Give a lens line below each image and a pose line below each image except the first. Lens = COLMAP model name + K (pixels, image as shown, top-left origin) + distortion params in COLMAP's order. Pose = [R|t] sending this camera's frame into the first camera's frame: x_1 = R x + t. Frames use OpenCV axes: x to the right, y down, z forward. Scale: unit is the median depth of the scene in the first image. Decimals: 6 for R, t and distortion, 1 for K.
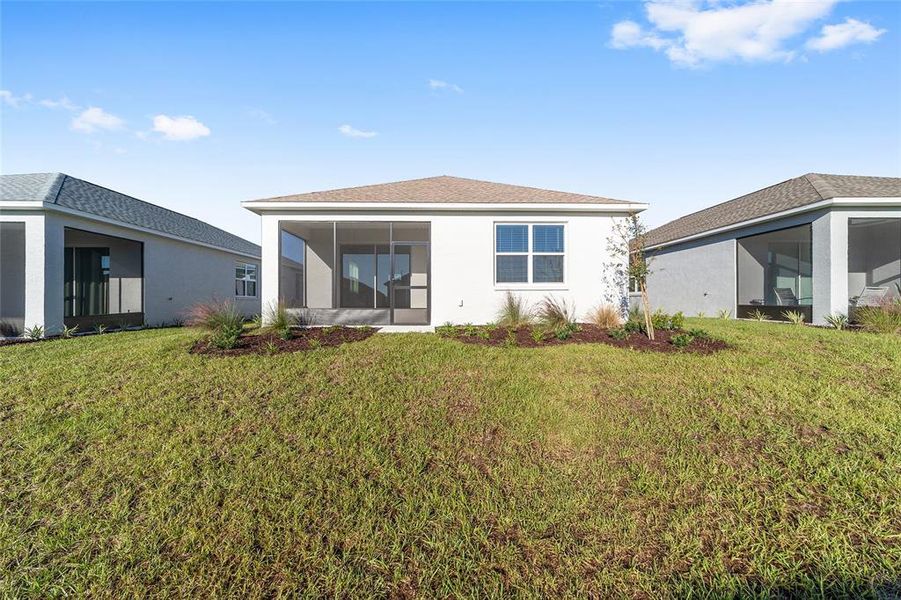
lens RADIAL K [[325.9, 0, 447.9], [0, 325.9, 297.7], [0, 0, 1]] dist [0.000049, -0.000026]
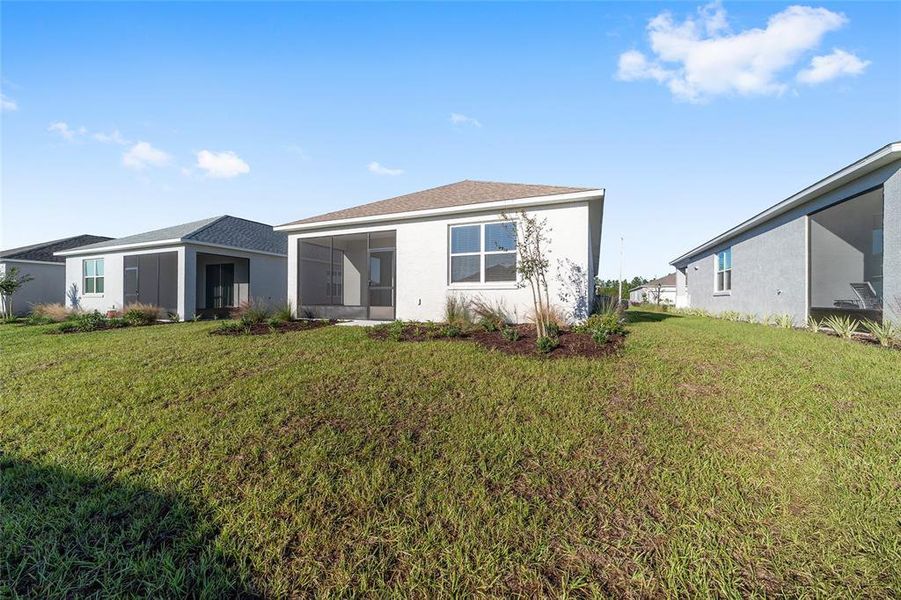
lens RADIAL K [[346.8, 0, 450.3], [0, 346.8, 302.2], [0, 0, 1]] dist [-0.005714, 0.002238]
pose [[0.908852, 0.006788, -0.417064, 0.612185], [-0.001368, 0.999911, 0.013295, 0.002096], [0.417117, -0.011512, 0.908780, -0.019170]]
